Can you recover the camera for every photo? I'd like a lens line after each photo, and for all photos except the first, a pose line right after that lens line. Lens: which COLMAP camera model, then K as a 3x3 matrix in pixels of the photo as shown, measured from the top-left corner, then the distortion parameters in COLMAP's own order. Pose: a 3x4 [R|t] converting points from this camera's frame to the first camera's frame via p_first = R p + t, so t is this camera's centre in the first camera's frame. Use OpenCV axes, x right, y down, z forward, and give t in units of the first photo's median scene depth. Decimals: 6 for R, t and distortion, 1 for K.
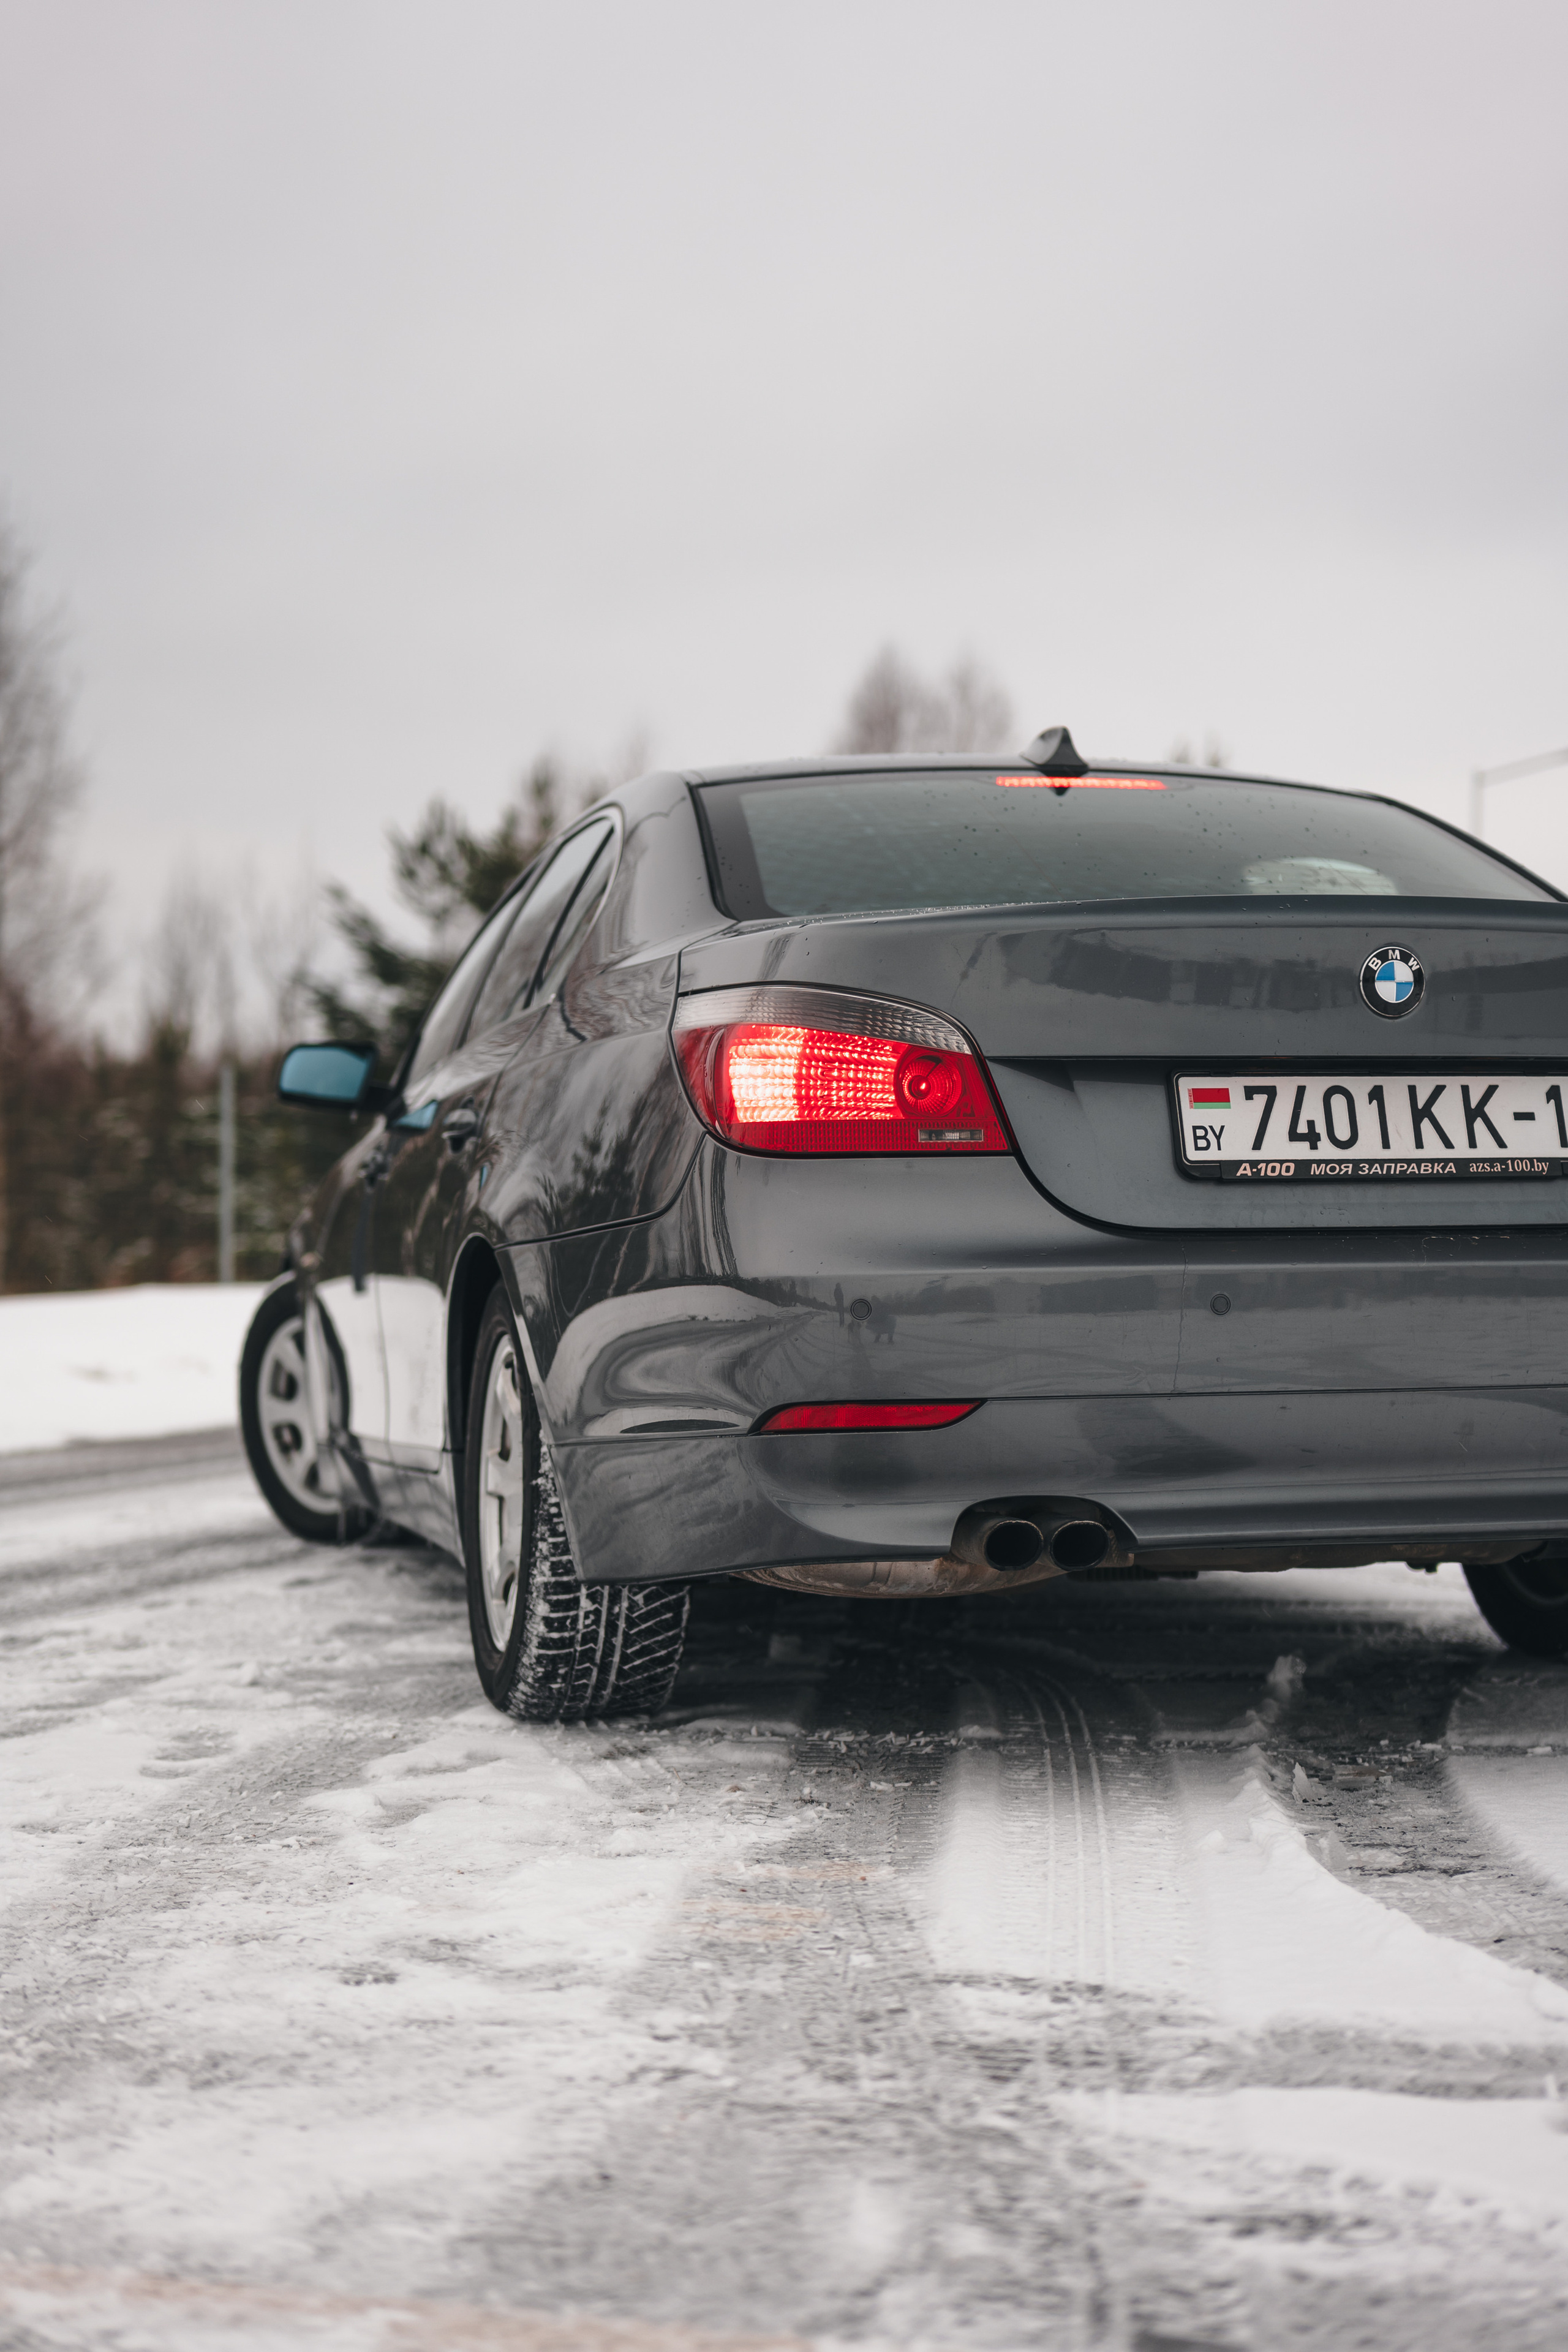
lens RADIAL K [[3238.8, 0, 784.0], [0, 3238.8, 1176.0], [0, 0, 1]] dist [-0.022949, 0.012890]
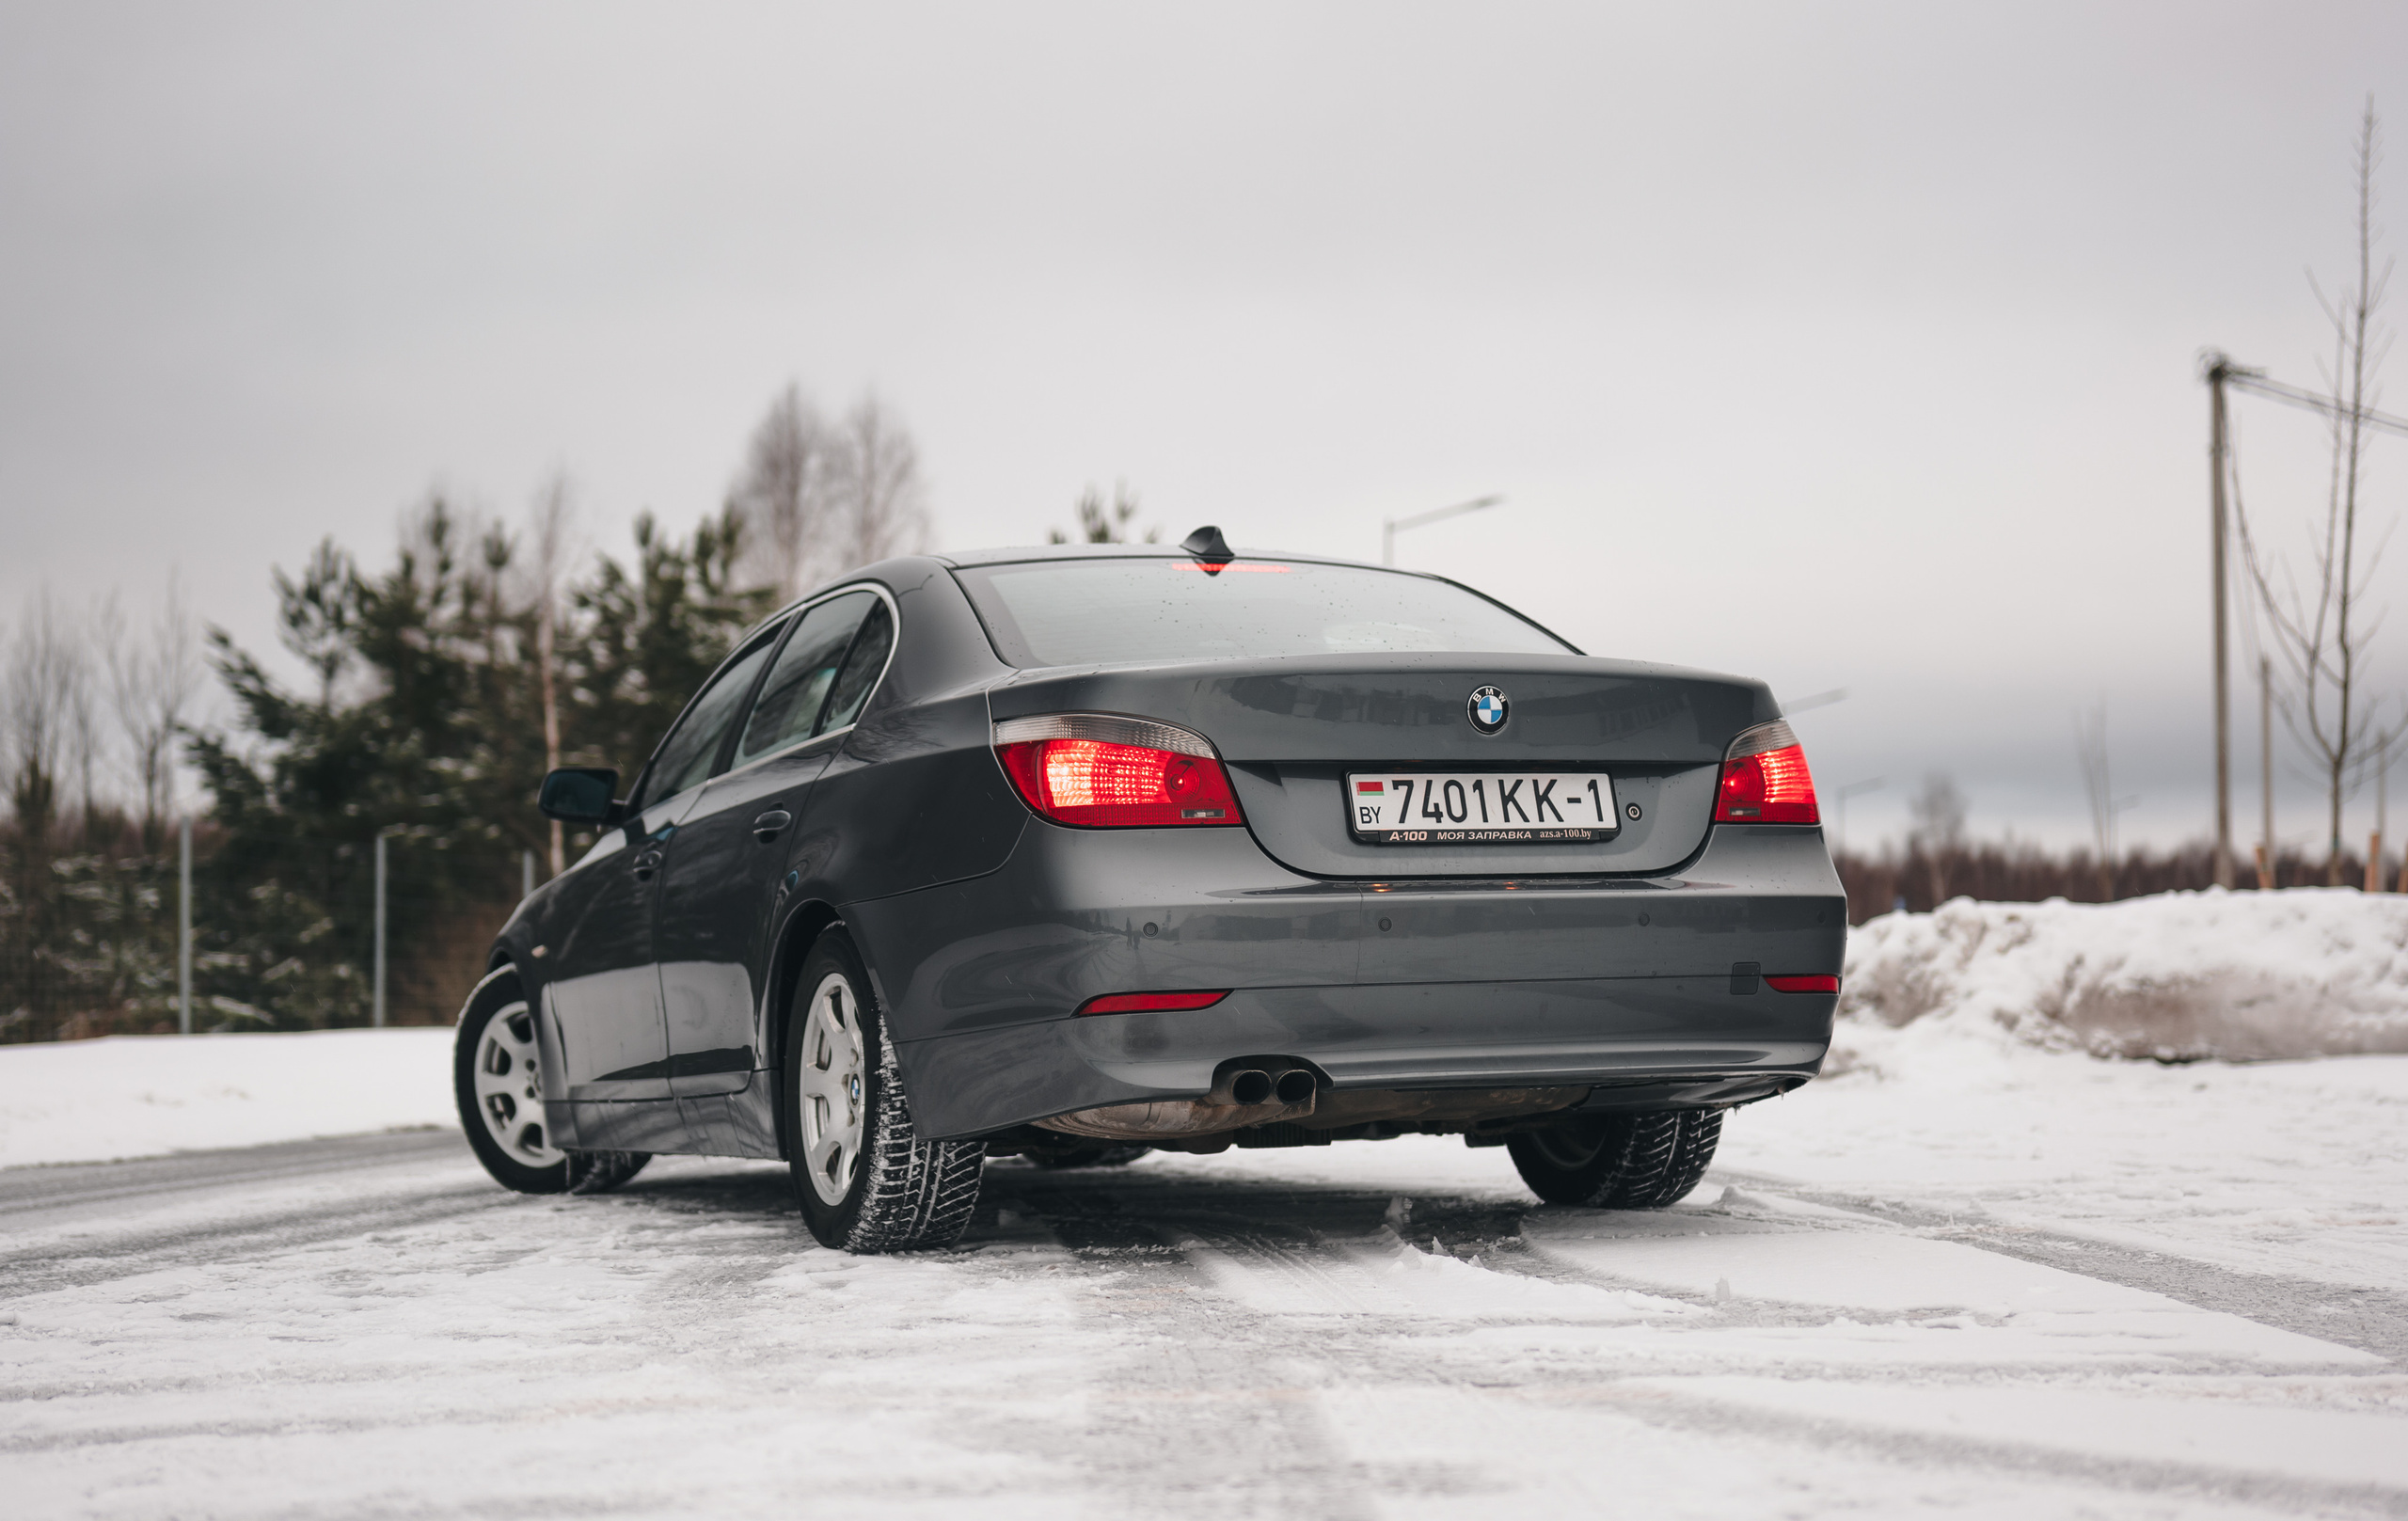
lens RADIAL K [[3428.0, 0, 1203.0], [0, 3428.0, 872.1], [0, 0, 1]] dist [-0.005681, 0.017319]
pose [[0.987234, -0.009333, 0.159002, -0.190373], [0.012364, 0.999760, -0.018085, 0.040905], [-0.158795, 0.019820, 0.987113, -0.526468]]
